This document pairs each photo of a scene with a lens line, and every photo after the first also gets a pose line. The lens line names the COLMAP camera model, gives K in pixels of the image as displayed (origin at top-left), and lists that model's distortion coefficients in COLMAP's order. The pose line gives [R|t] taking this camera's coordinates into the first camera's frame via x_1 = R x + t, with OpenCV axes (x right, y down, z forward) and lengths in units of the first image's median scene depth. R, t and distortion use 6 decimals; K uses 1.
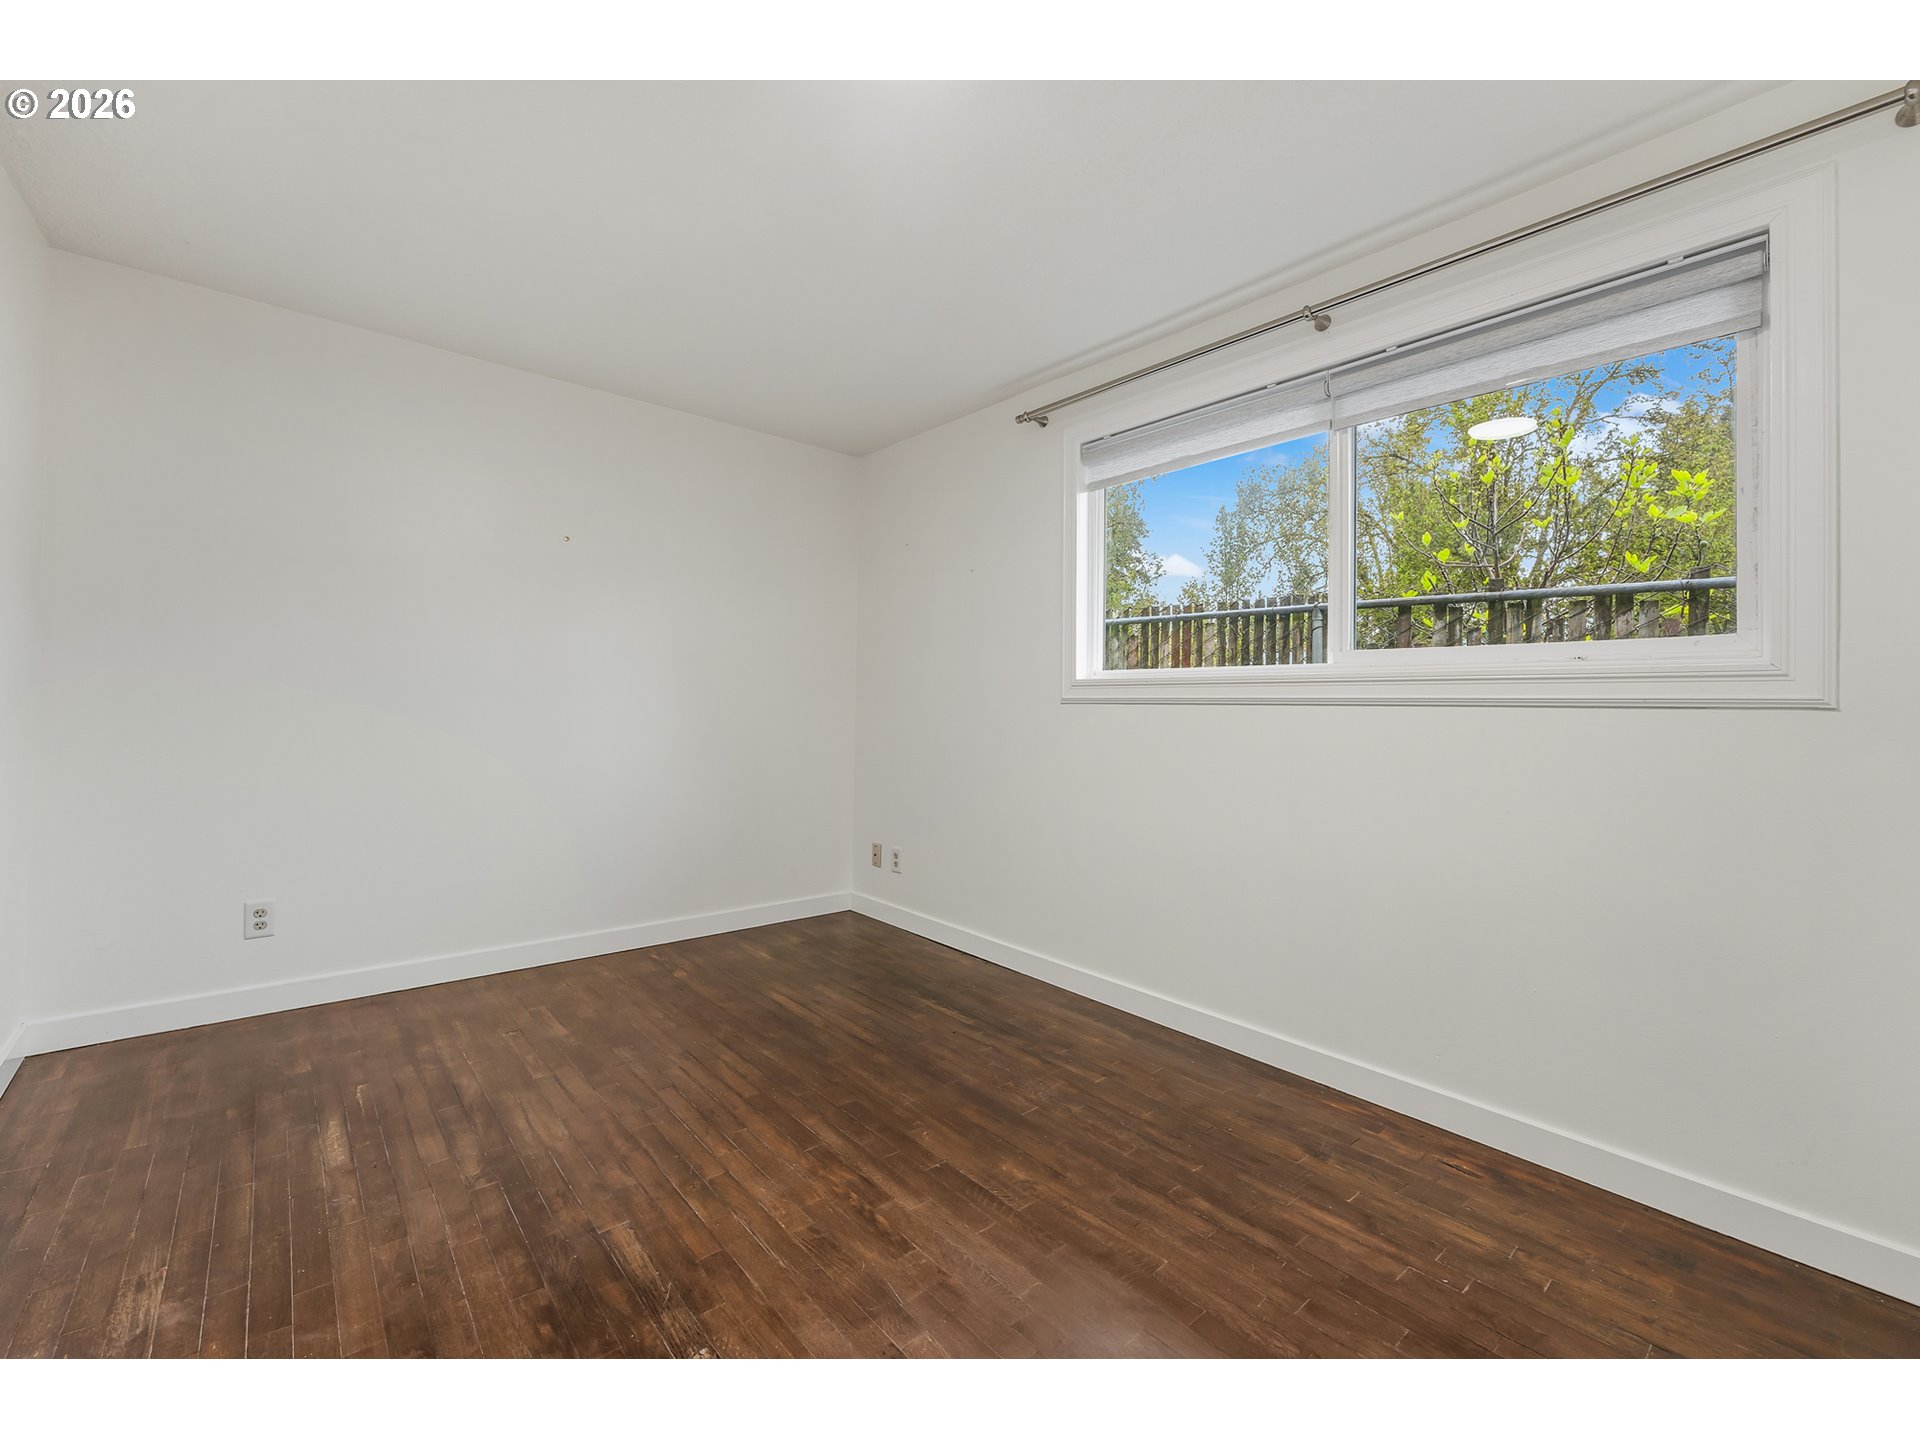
lens RADIAL K [[821.6, 0, 959.9], [0, 821.6, 693.4], [0, 0, 1]] dist [-0.000260, -0.000476]
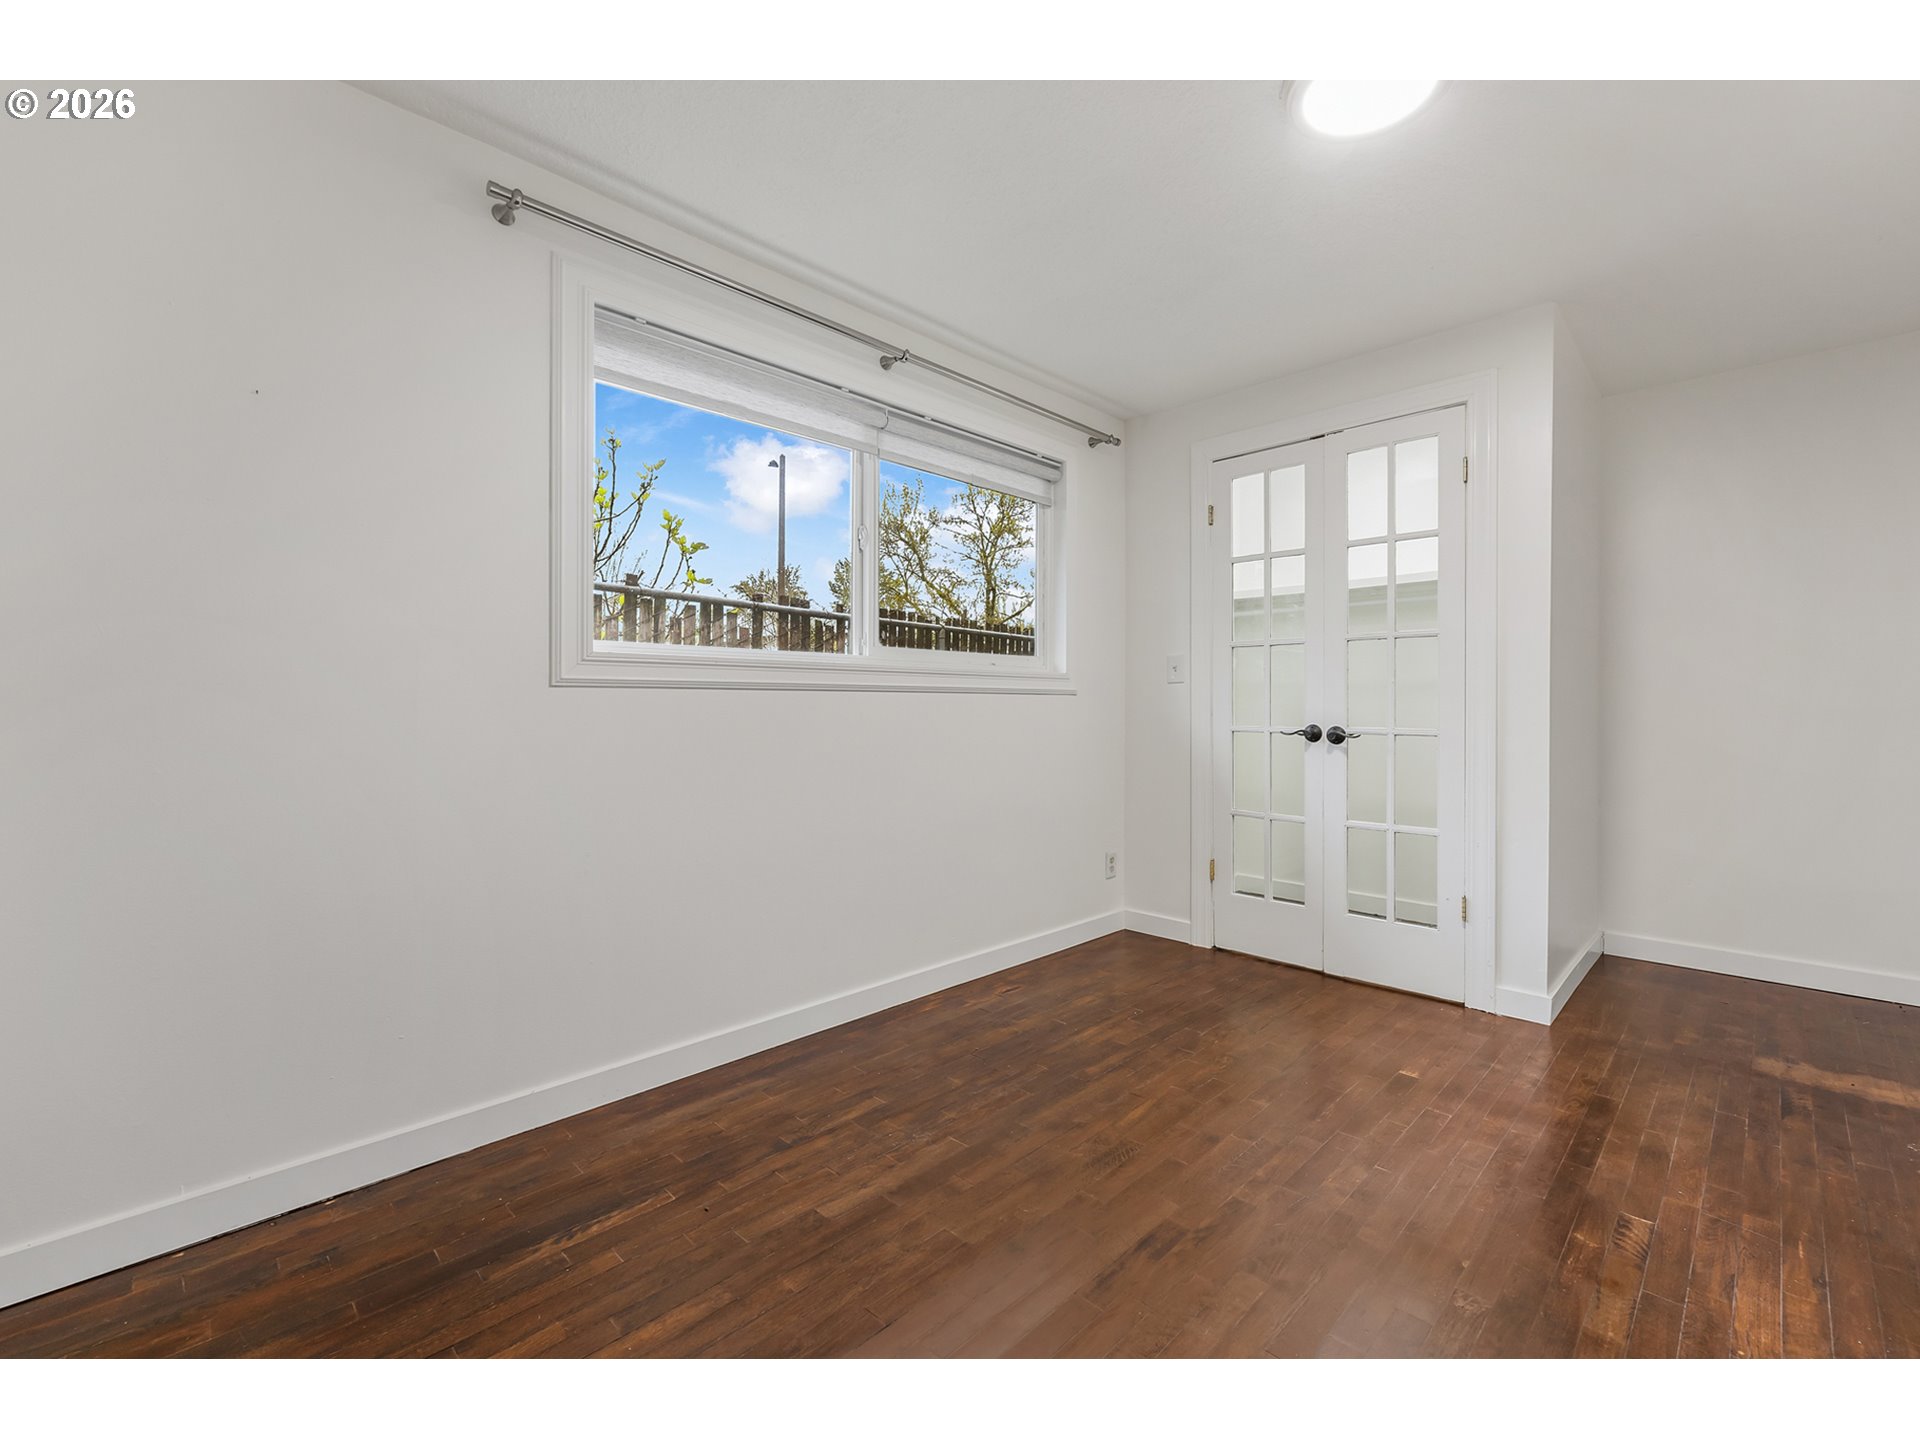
lens RADIAL K [[820.5, 0, 958.4], [0, 820.5, 706.2], [0, 0, 1]] dist [-0.000807, -0.000331]
pose [[-0.090728, -0.020977, 0.995655, -0.749484], [-0.023948, 0.999535, 0.018876, 0.010570], [-0.995588, -0.022131, -0.091188, 1.016971]]
